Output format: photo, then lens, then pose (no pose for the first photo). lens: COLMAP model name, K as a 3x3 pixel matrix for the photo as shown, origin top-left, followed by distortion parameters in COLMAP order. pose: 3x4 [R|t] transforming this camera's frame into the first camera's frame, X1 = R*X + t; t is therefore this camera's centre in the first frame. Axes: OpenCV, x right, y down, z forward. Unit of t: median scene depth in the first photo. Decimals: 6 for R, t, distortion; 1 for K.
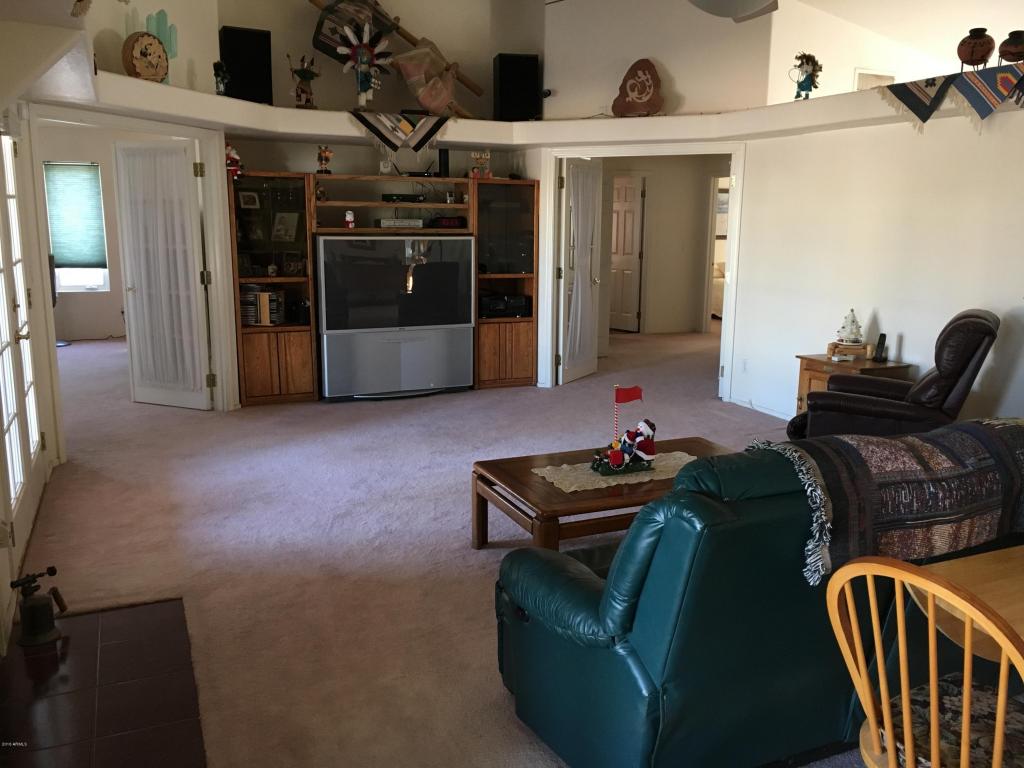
lens RADIAL K [[889.1, 0, 512.0], [0, 889.1, 384.0], [0, 0, 1]] dist [0.114047, -0.004944]
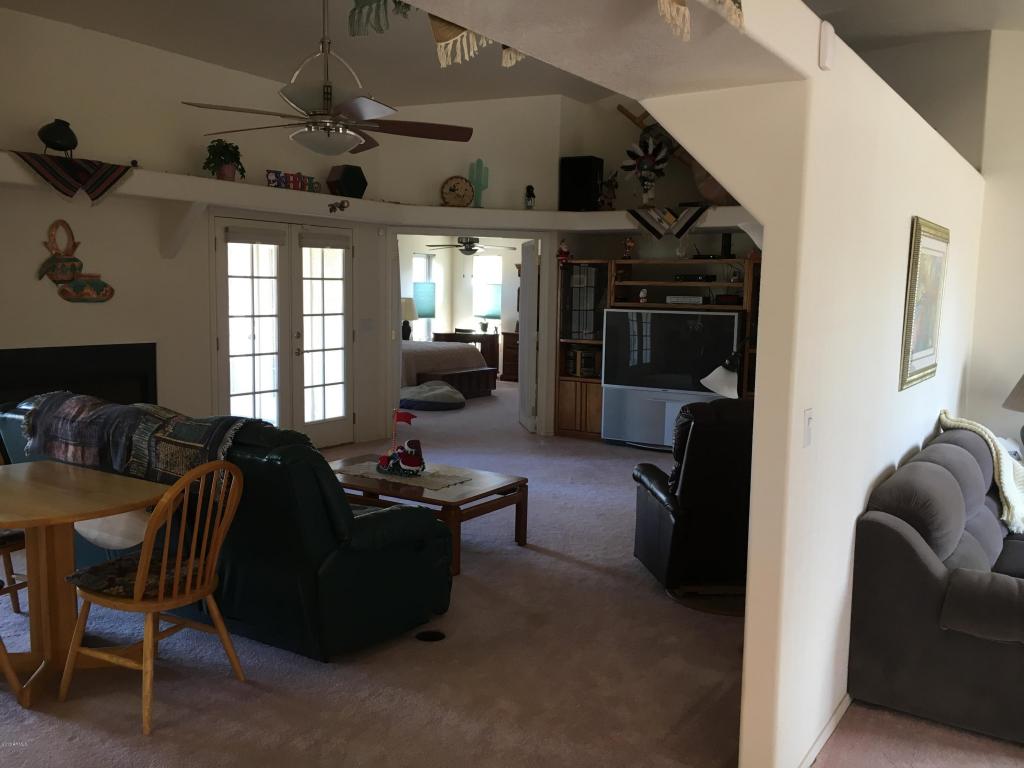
lens RADIAL K [[889.1, 0, 512.0], [0, 889.1, 384.0], [0, 0, 1]] dist [0.114047, -0.004944]
pose [[0.540872, 0.095684, -0.835645, 0.764500], [-0.175823, 0.984421, -0.001083, -0.036806], [0.822523, 0.147511, 0.549269, 0.225047]]
